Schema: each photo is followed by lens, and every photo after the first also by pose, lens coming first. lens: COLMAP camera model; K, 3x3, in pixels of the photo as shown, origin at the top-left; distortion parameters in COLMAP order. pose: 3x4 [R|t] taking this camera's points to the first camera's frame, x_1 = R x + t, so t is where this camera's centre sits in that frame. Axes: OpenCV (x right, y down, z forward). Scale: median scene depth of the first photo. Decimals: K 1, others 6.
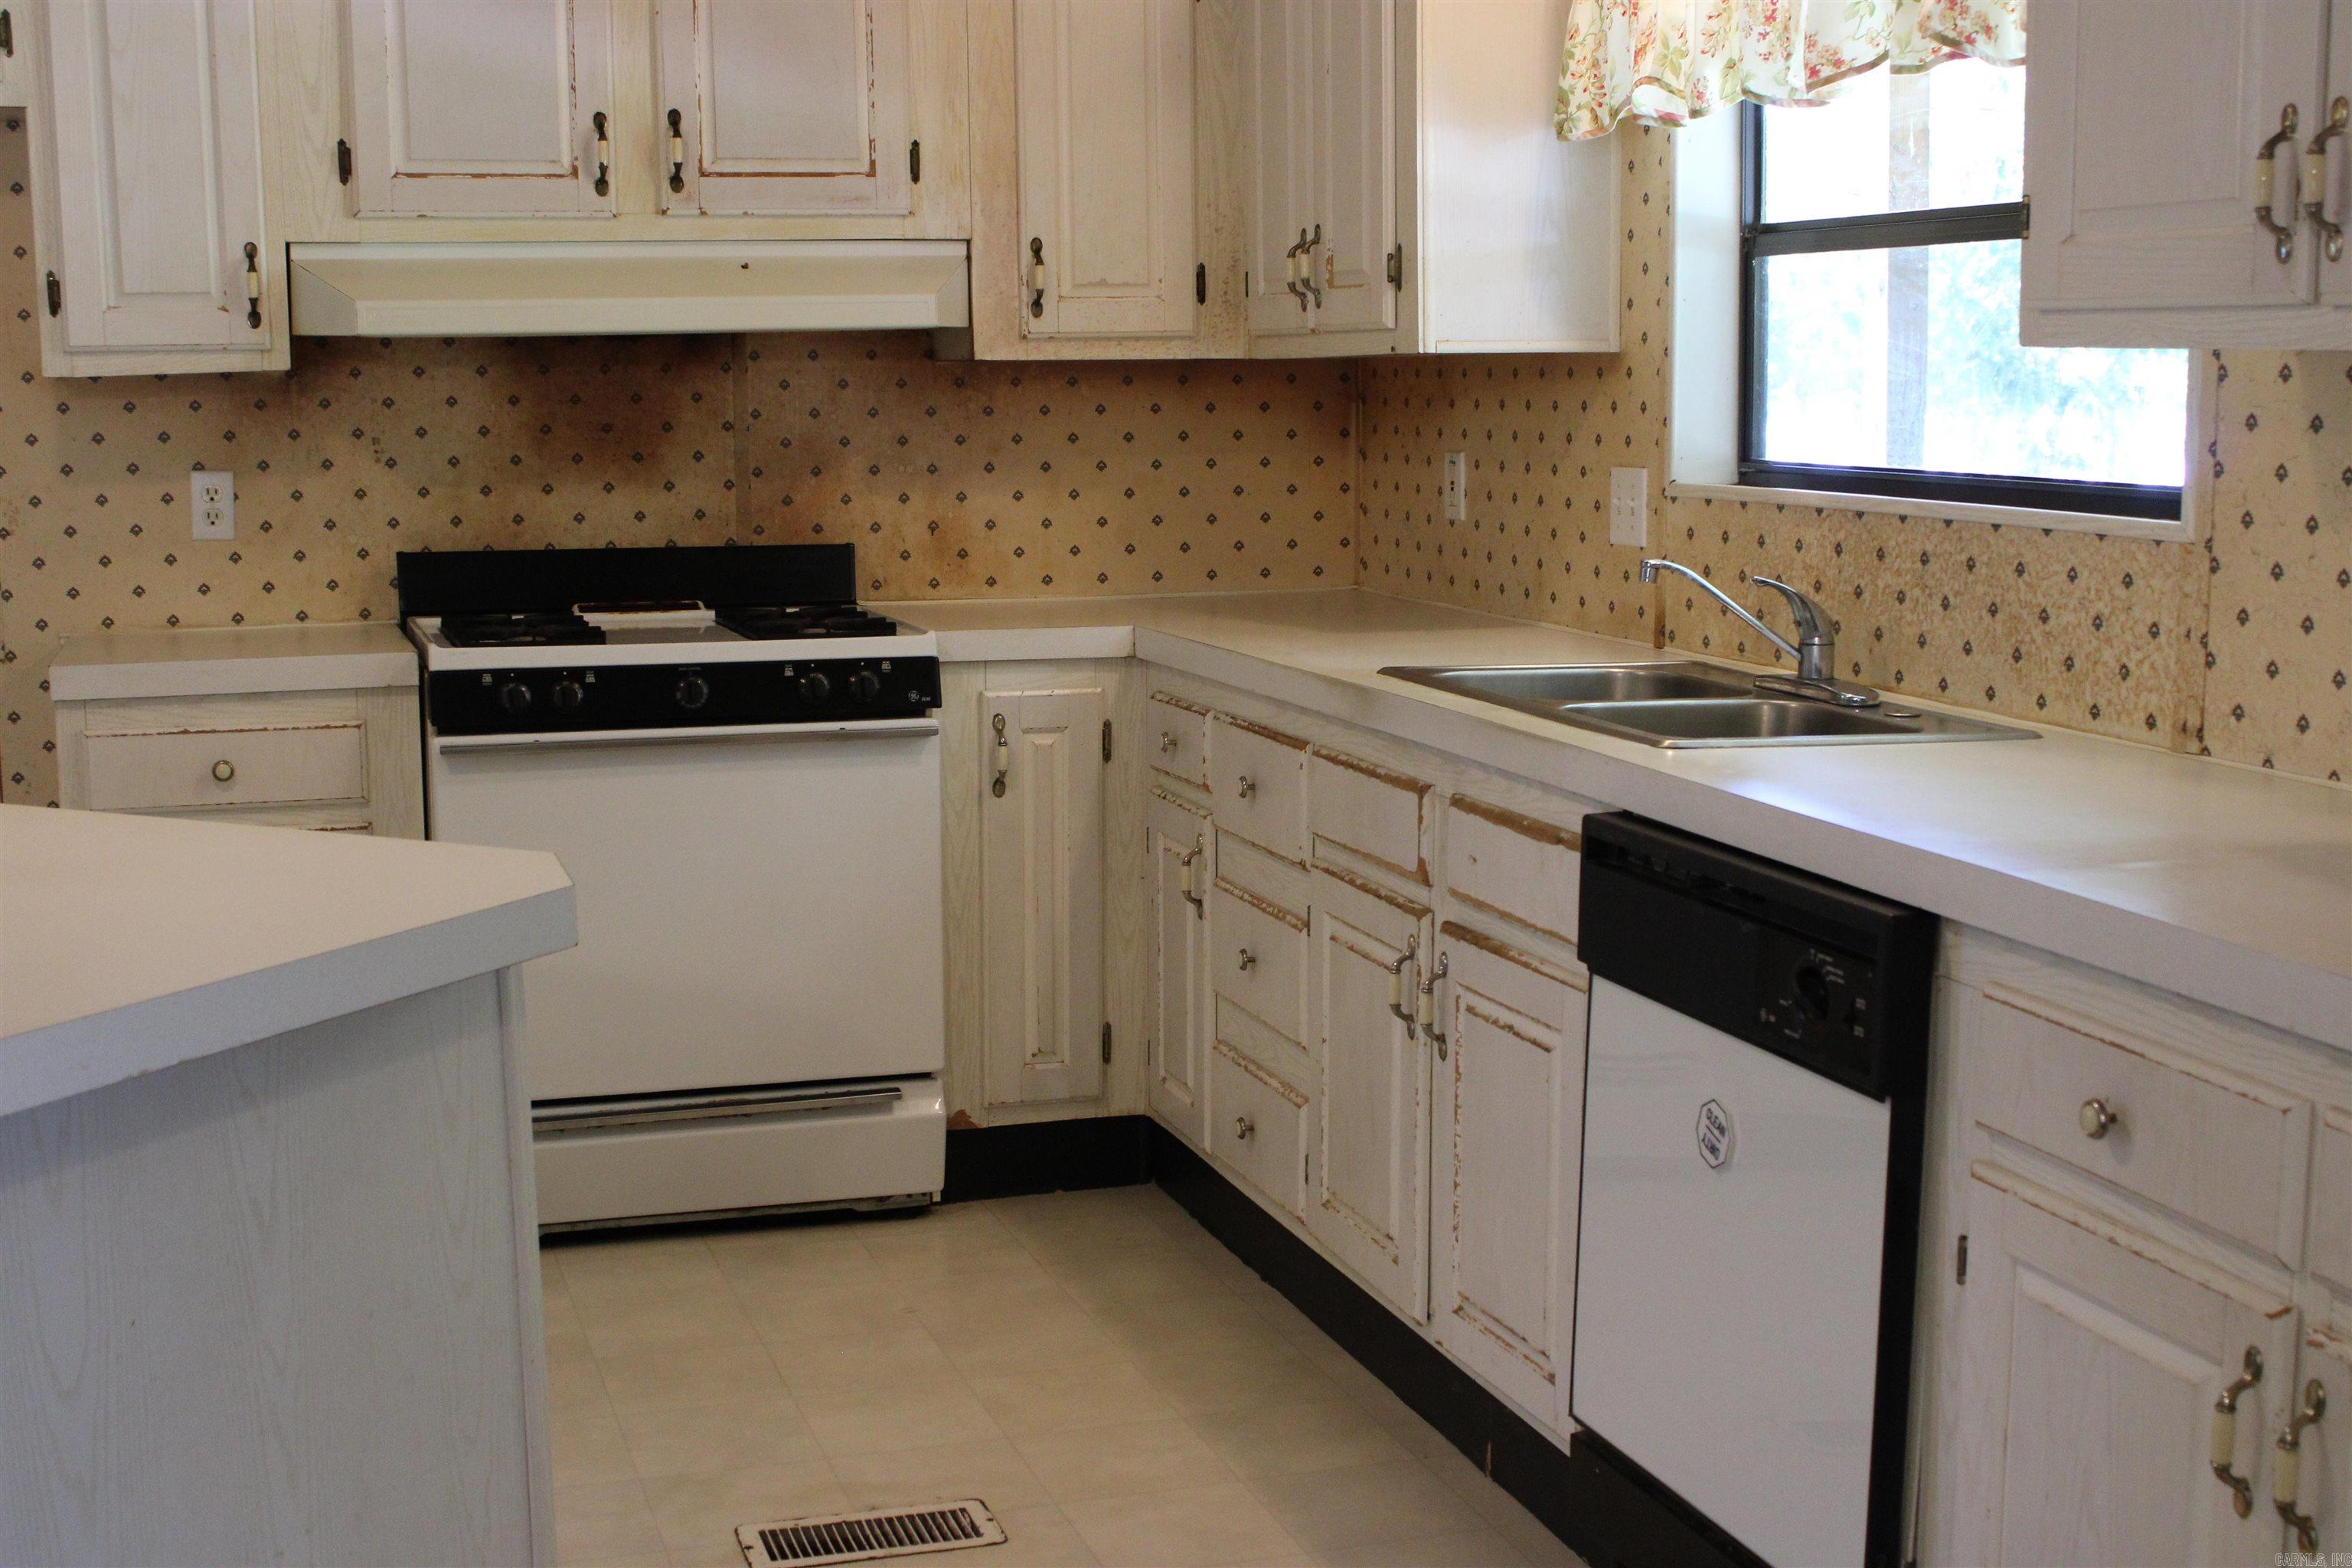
lens RADIAL K [[2926.6, 0, 1183.9], [0, 2926.6, 823.6], [0, 0, 1]] dist [-0.030118, 0.024668]
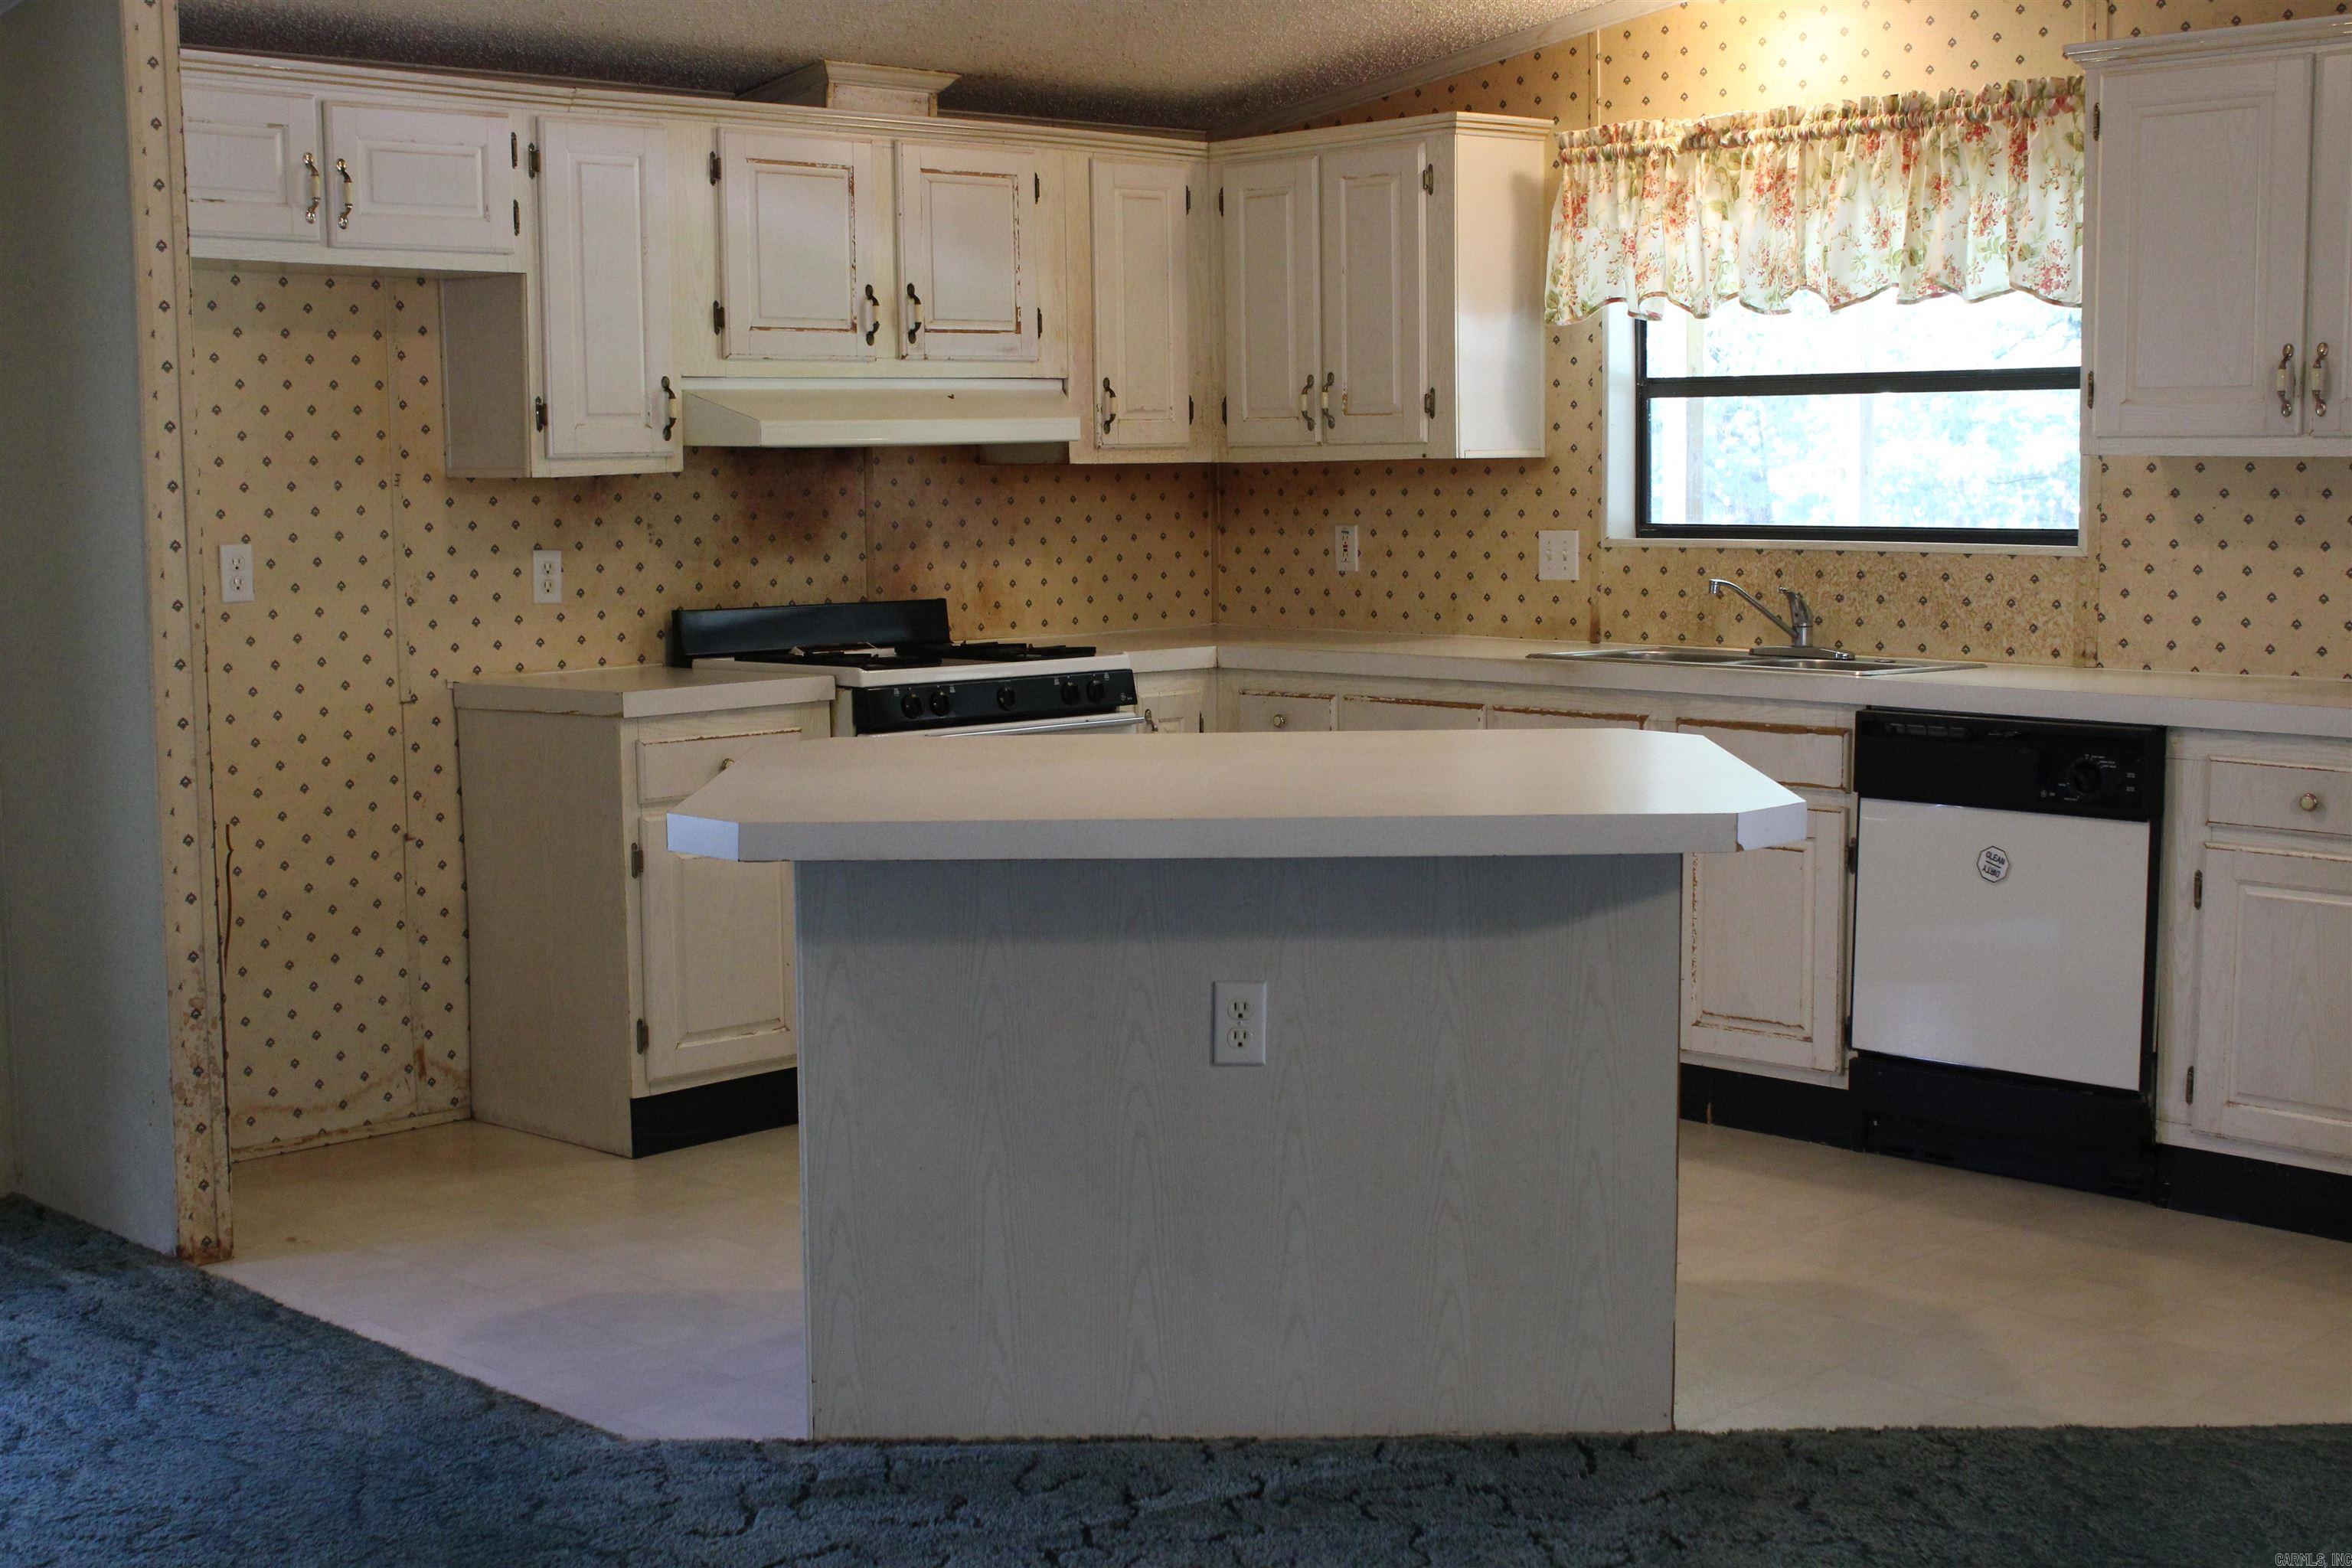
lens RADIAL K [[2926.6, 0, 1183.9], [0, 2926.6, 823.6], [0, 0, 1]] dist [-0.030118, 0.024668]
pose [[0.887635, -0.058782, 0.456781, -0.710201], [0.074810, 0.997052, -0.017066, 0.044377], [-0.454431, 0.049320, 0.889416, -0.281455]]
